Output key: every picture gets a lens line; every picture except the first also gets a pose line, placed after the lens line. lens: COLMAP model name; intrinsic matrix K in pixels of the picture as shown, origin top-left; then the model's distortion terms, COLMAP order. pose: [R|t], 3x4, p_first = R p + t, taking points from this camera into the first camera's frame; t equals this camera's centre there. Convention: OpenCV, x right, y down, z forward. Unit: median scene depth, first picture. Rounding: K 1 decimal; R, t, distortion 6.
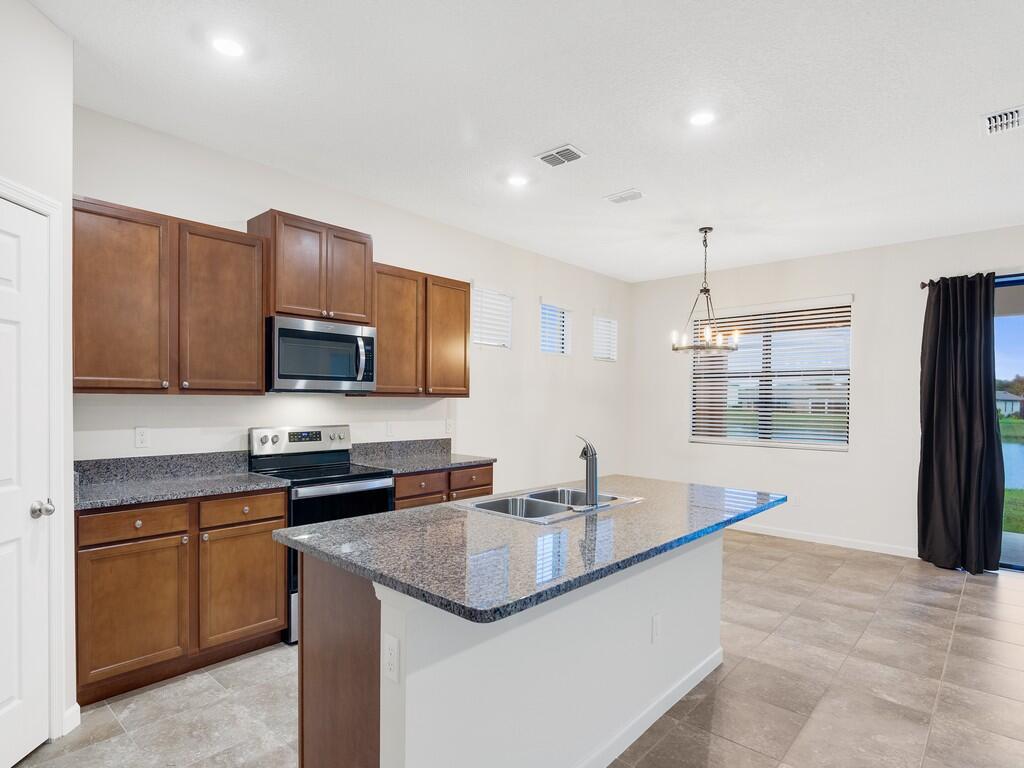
lens RADIAL K [[555.5, 0, 515.0], [0, 555.5, 411.1], [0, 0, 1]] dist [-0.004211, -0.001210]
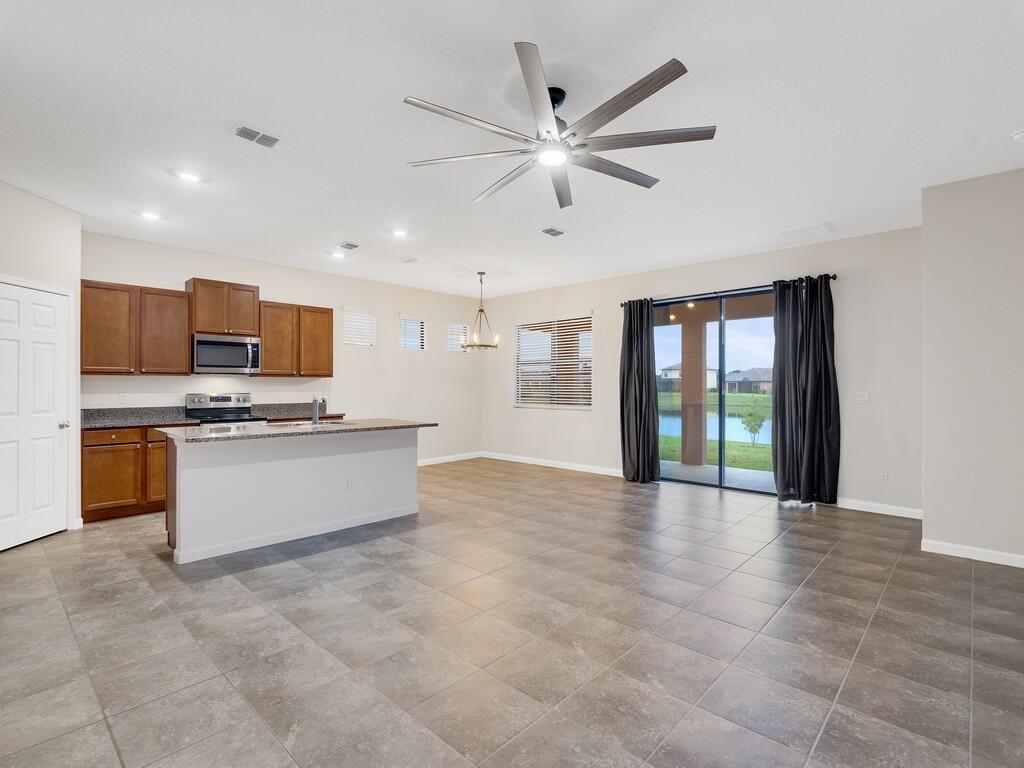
lens RADIAL K [[496.8, 0, 514.5], [0, 496.8, 385.9], [0, 0, 1]] dist [-0.001141, 0.000686]
pose [[0.999651, -0.008331, -0.025063, 0.655941], [0.007896, 0.999817, -0.017397, 0.041577], [0.025203, 0.017193, 0.999534, -0.622753]]
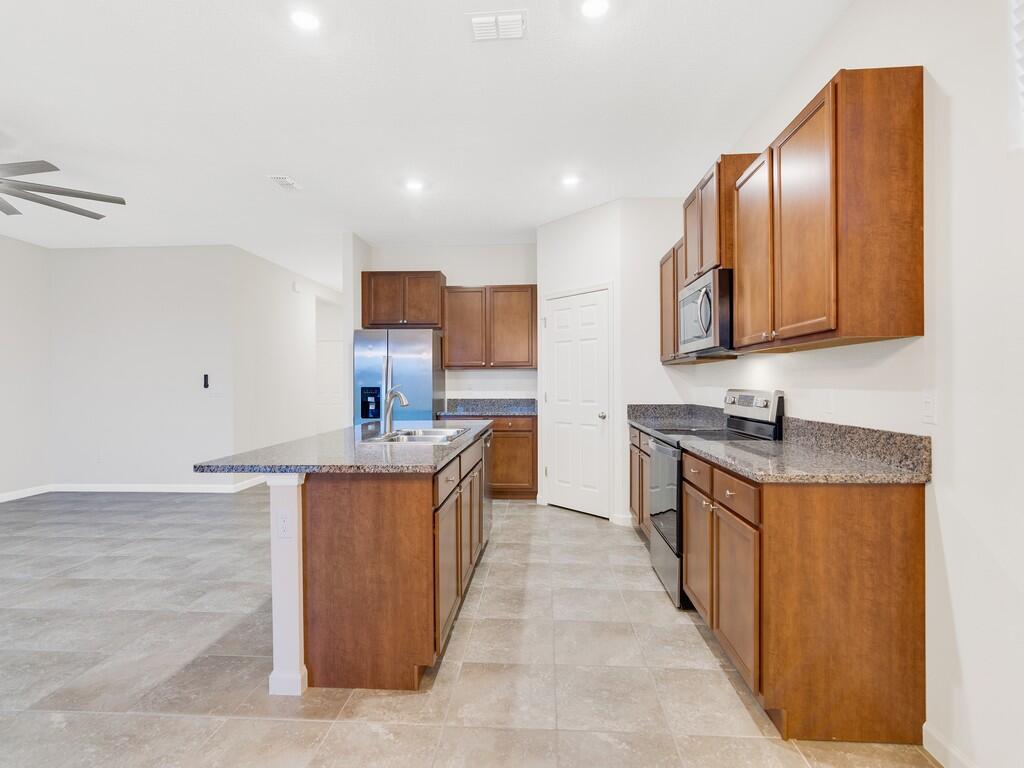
lens RADIAL K [[496.8, 0, 514.5], [0, 496.8, 385.9], [0, 0, 1]] dist [-0.001141, 0.000686]
pose [[-0.785171, -0.001046, -0.619278, 0.463433], [-0.013825, 0.999779, 0.015839, 0.014545], [0.619125, 0.020997, -0.785012, 1.506567]]
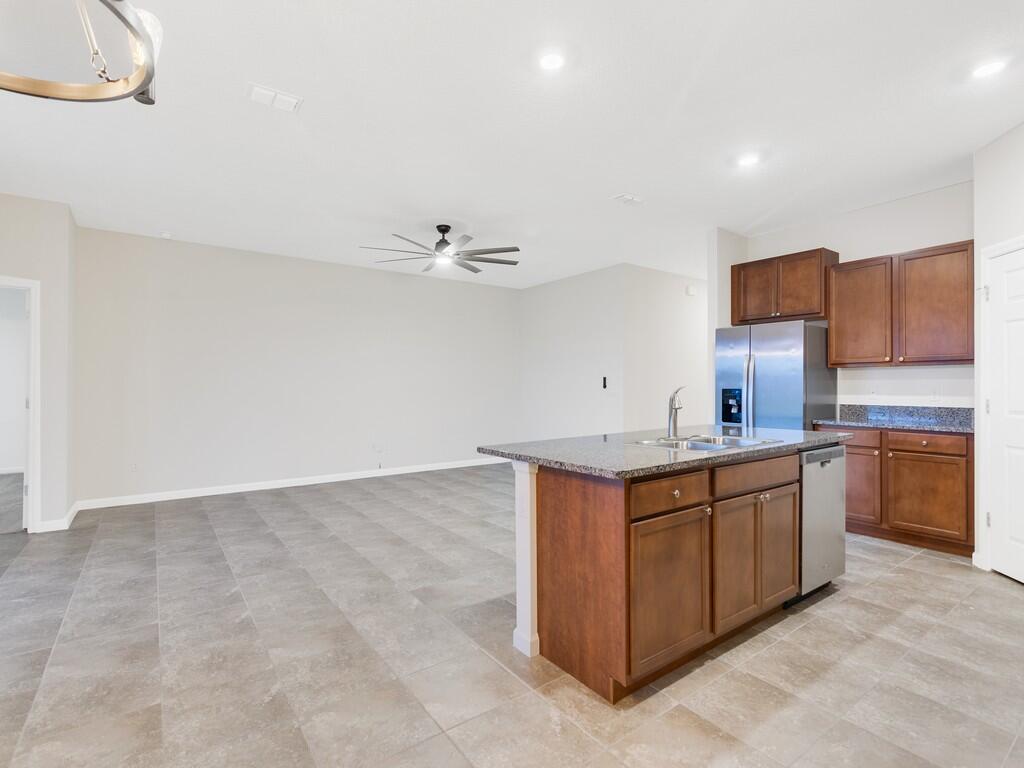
lens RADIAL K [[496.8, 0, 514.5], [0, 496.8, 385.9], [0, 0, 1]] dist [-0.001141, 0.000686]
pose [[-0.977744, -0.007367, 0.209672, 0.179923], [-0.003091, 0.999781, 0.020716, 0.012501], [-0.209778, 0.019607, -0.977552, 1.550270]]
